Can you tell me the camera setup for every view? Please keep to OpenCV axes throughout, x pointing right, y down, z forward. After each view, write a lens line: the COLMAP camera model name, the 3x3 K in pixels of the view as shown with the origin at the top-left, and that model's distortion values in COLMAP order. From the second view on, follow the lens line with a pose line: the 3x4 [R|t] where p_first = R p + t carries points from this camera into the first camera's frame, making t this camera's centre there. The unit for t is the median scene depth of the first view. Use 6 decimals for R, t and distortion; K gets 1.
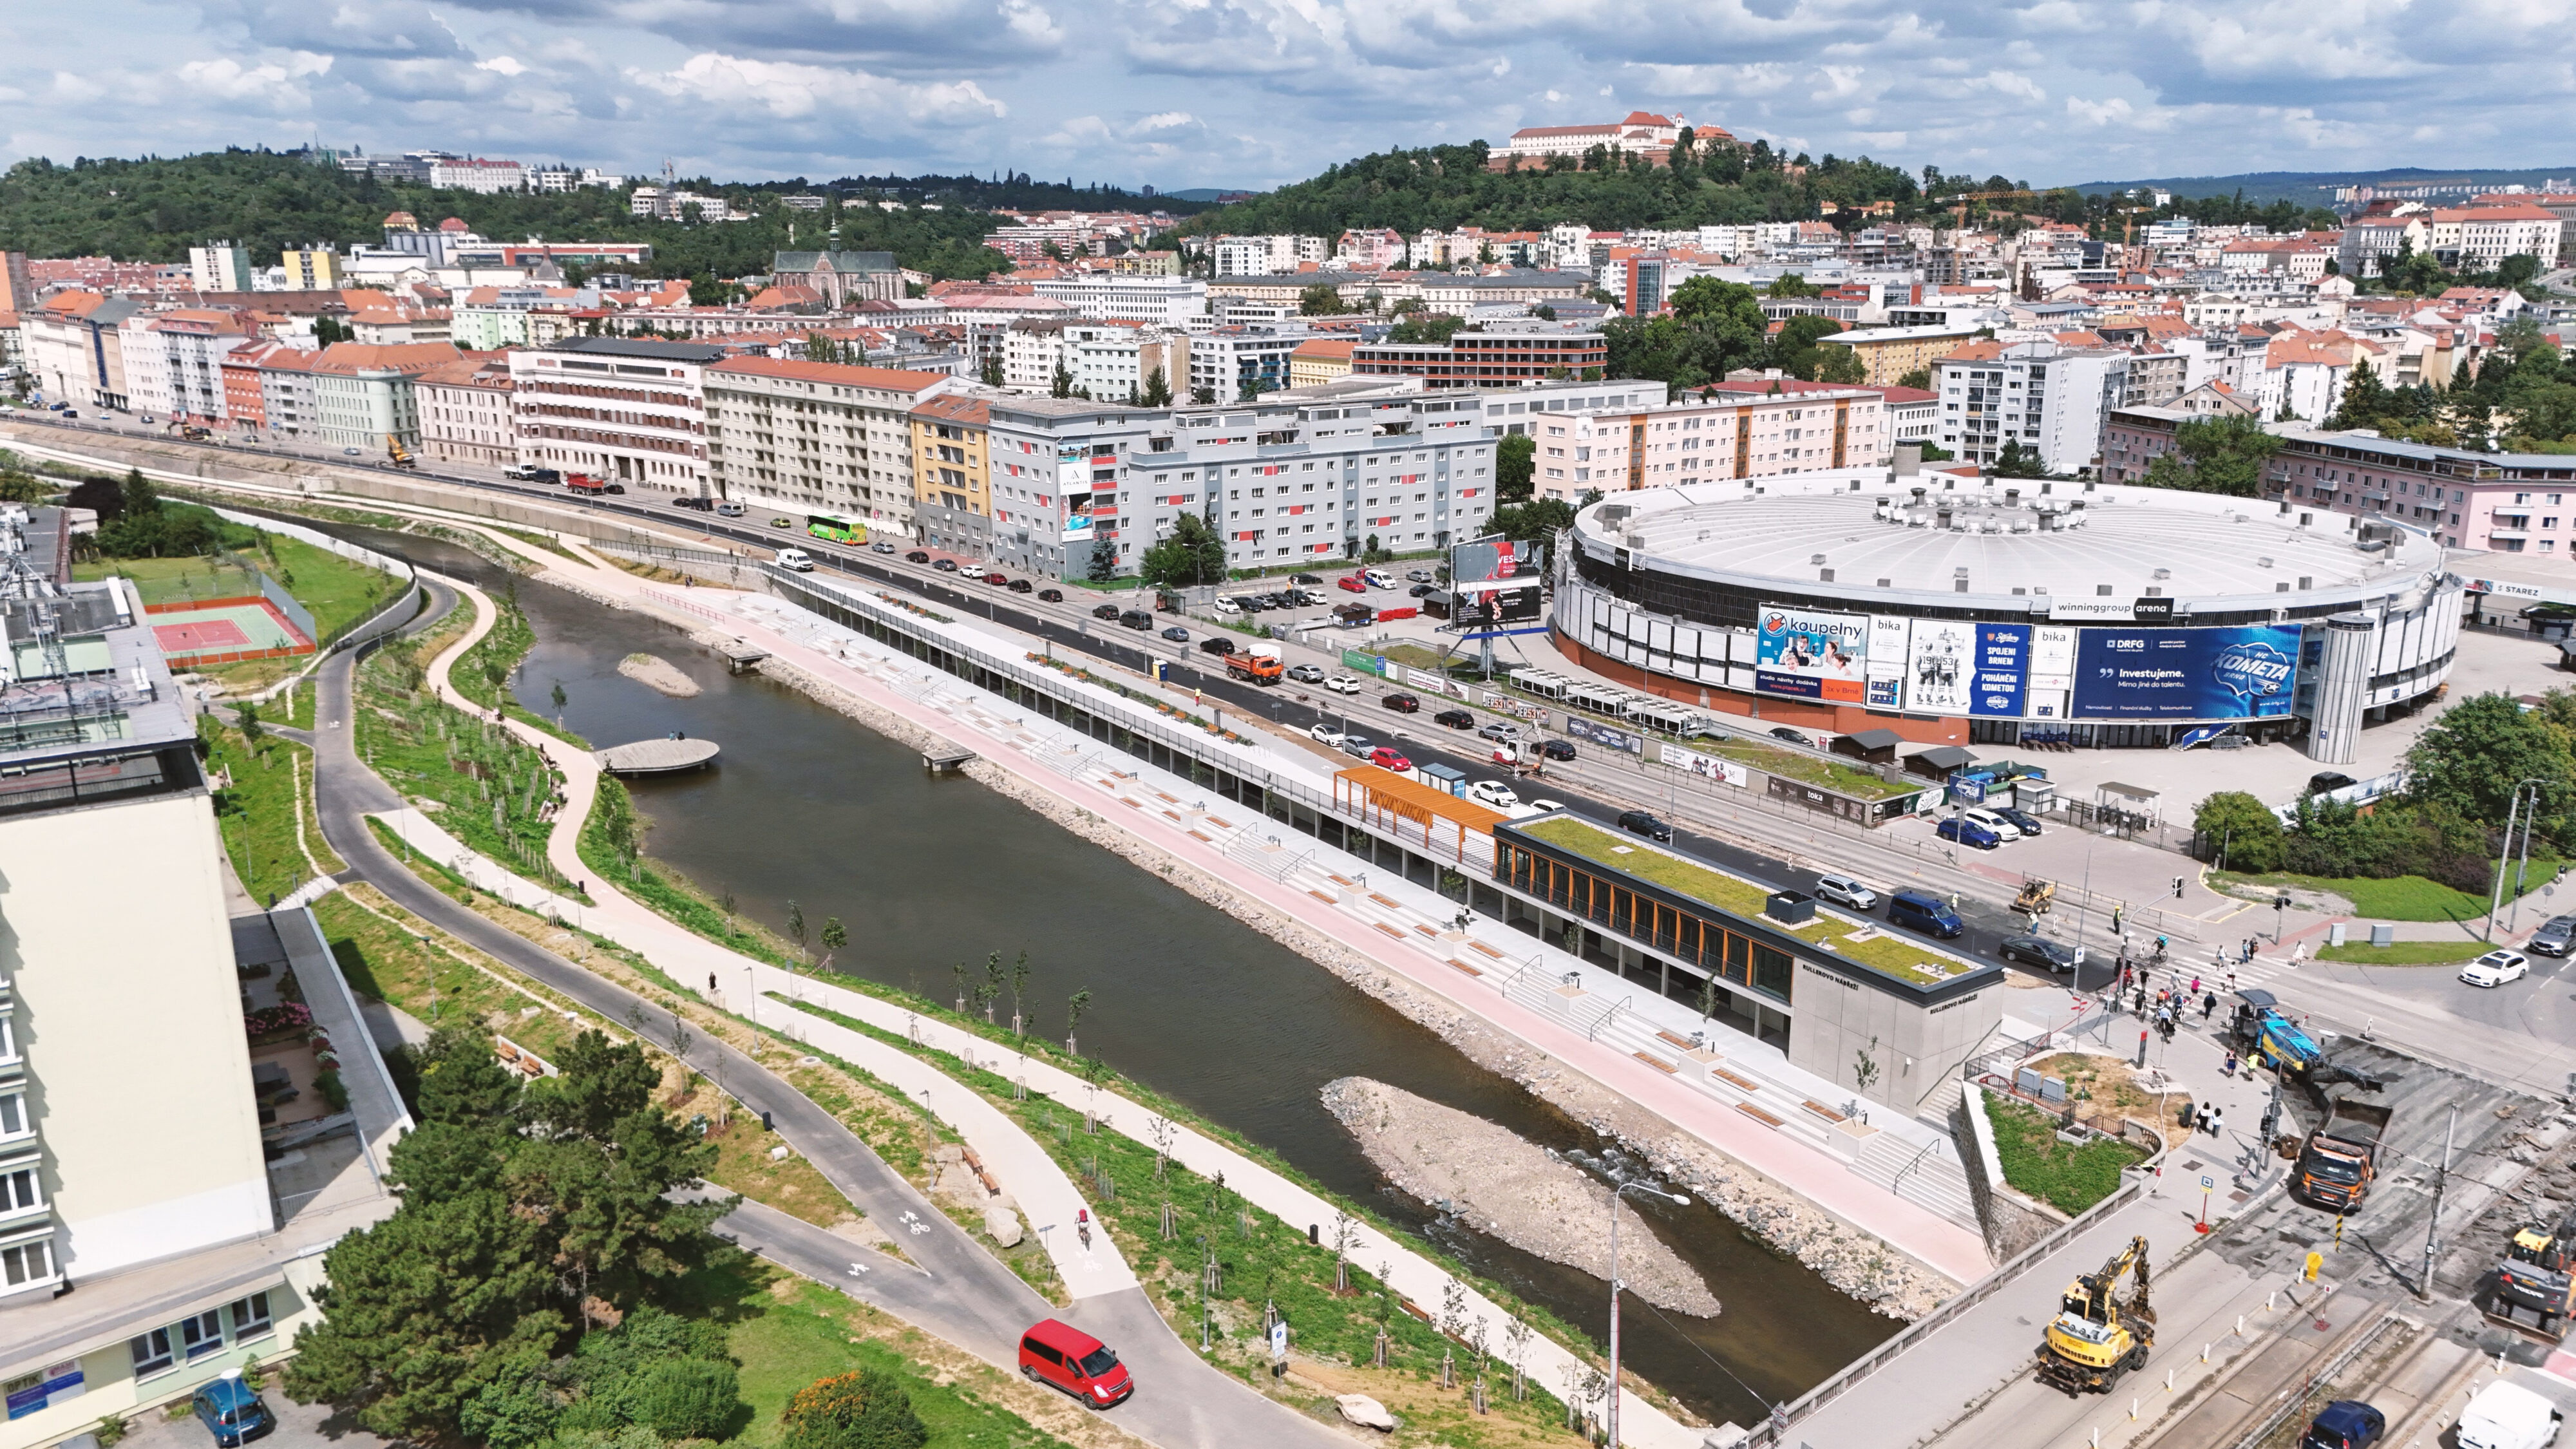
lens RADIAL K [[1890.9, 0, 1277.1], [0, 1890.9, 720.3], [0, 0, 1]] dist [0.083318, -0.091050]
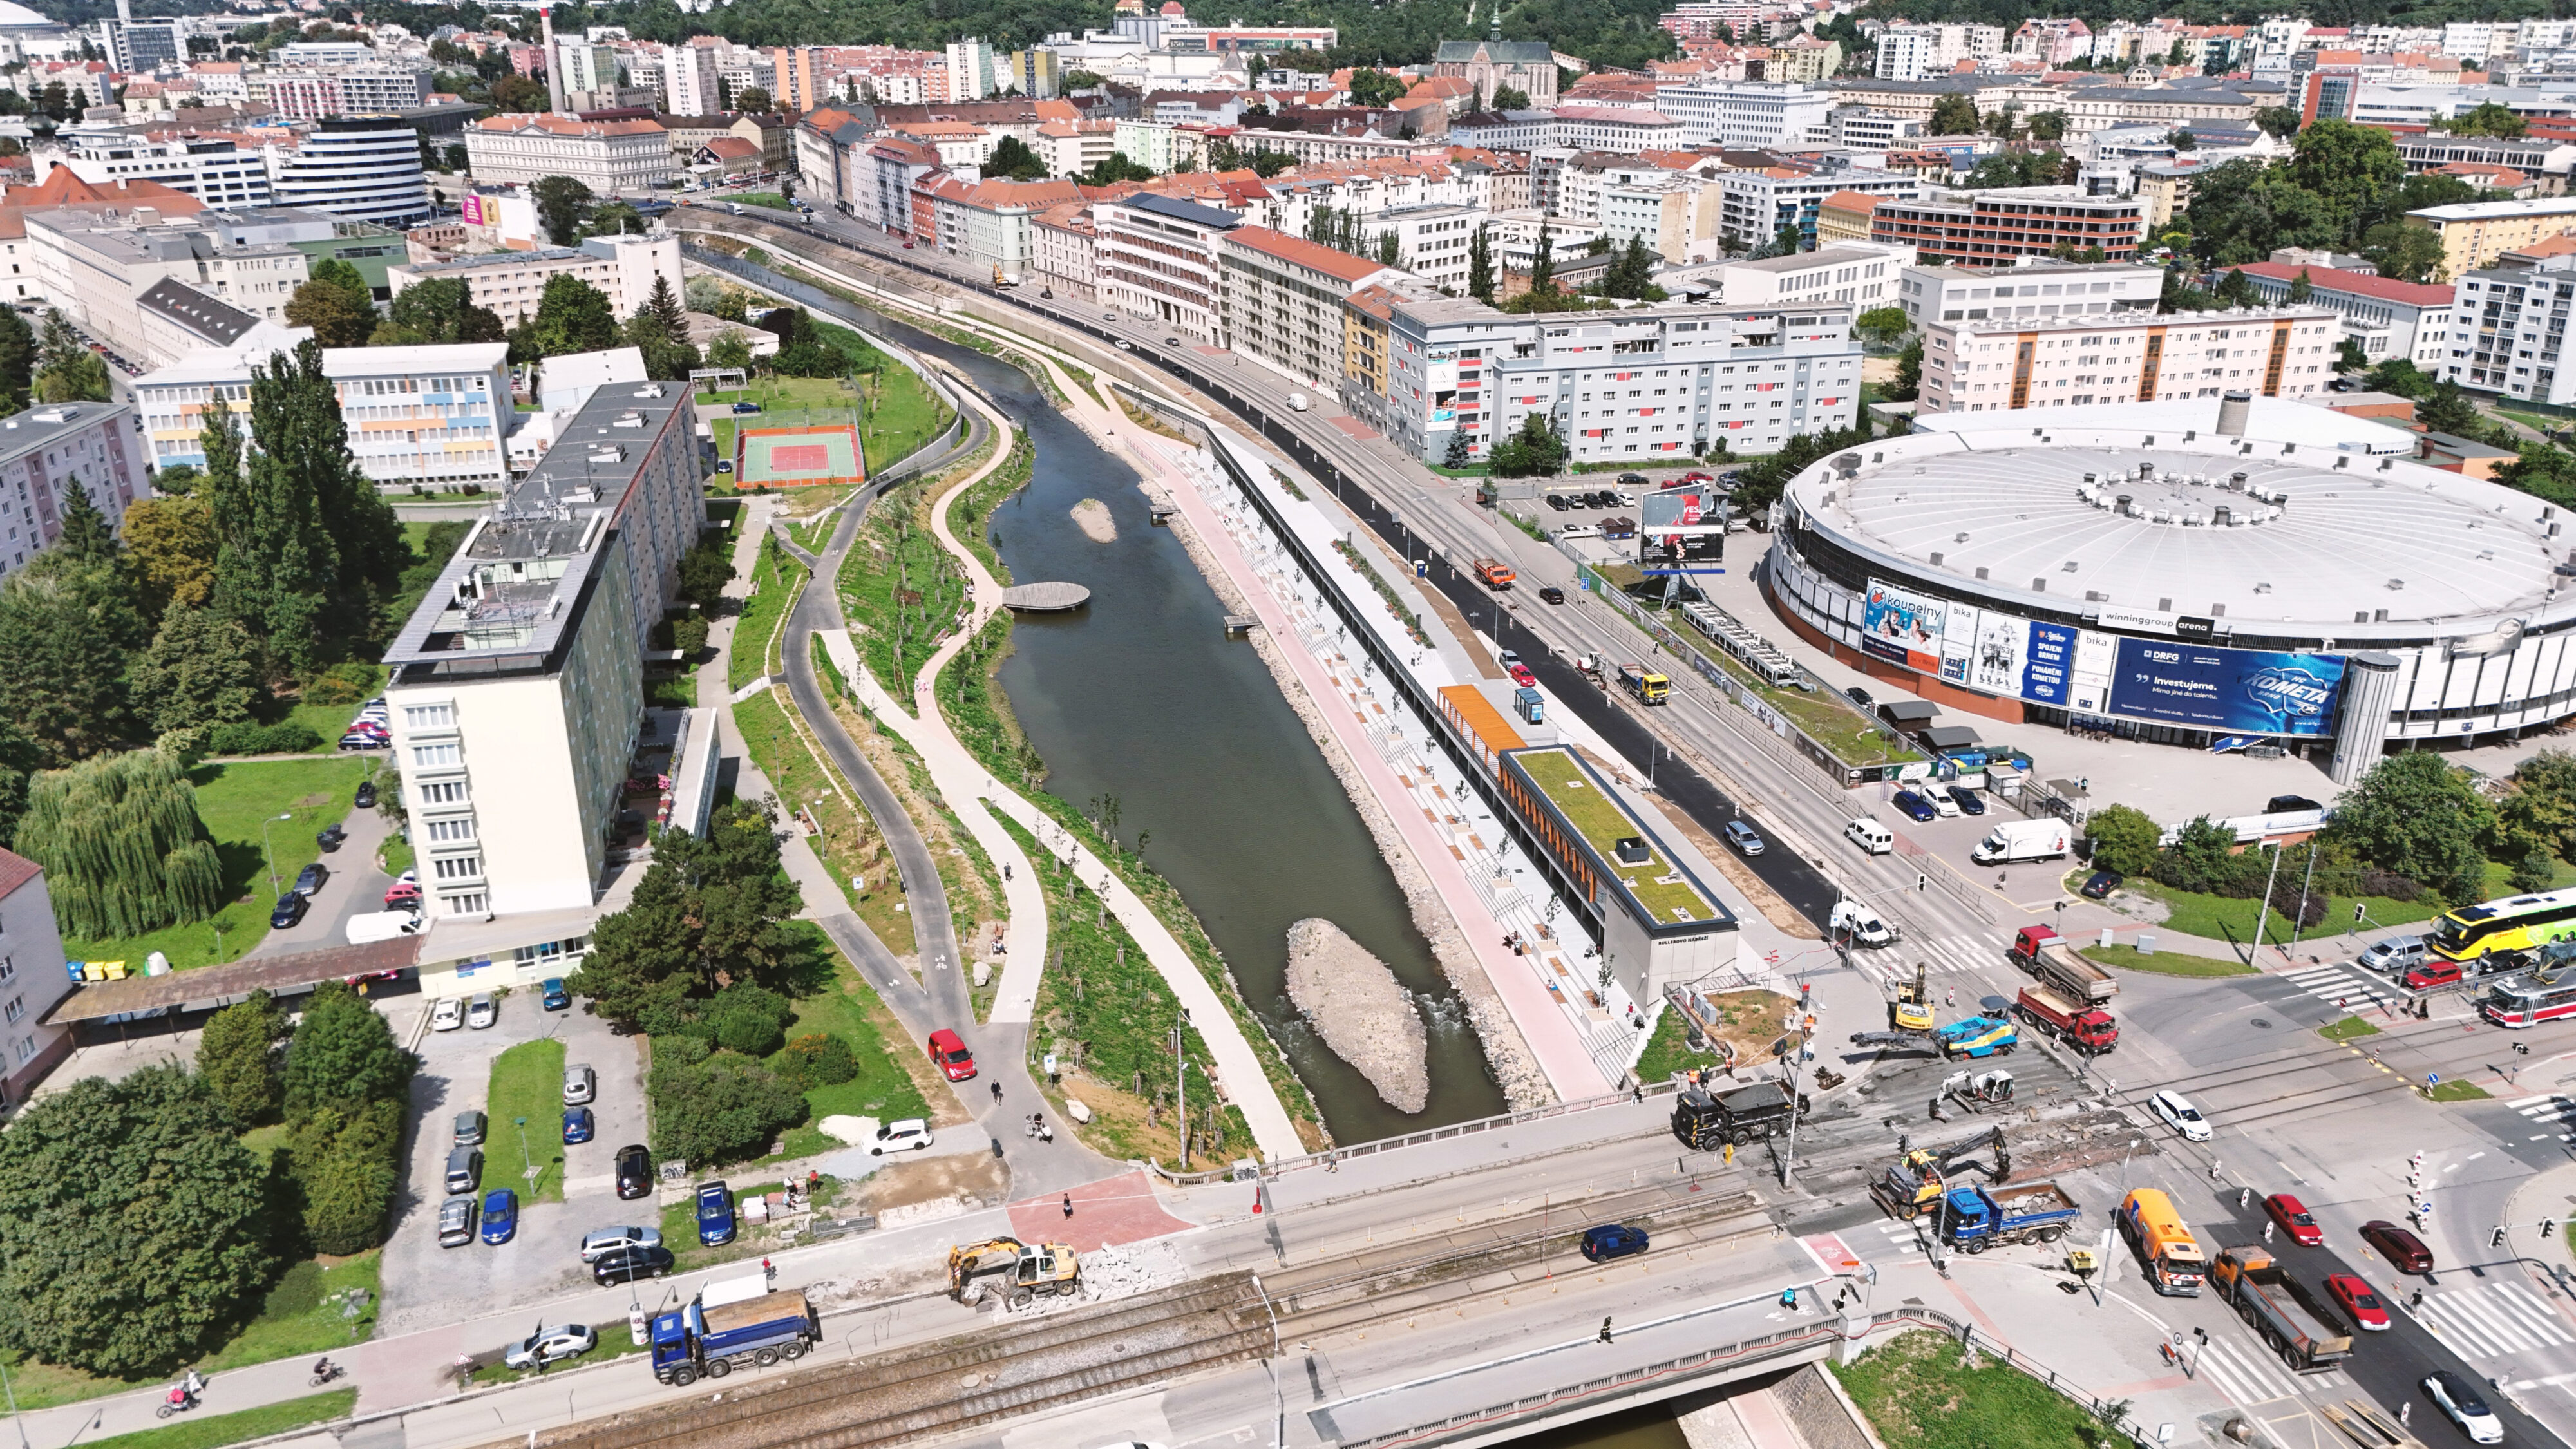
lens RADIAL K [[1890.9, 0, 1277.1], [0, 1890.9, 720.3], [0, 0, 1]] dist [0.083318, -0.091050]
pose [[0.931494, 0.132108, -0.338920, 0.223274], [-0.088532, 0.986039, 0.141028, -0.074320], [0.352819, -0.101362, 0.930185, -0.151872]]
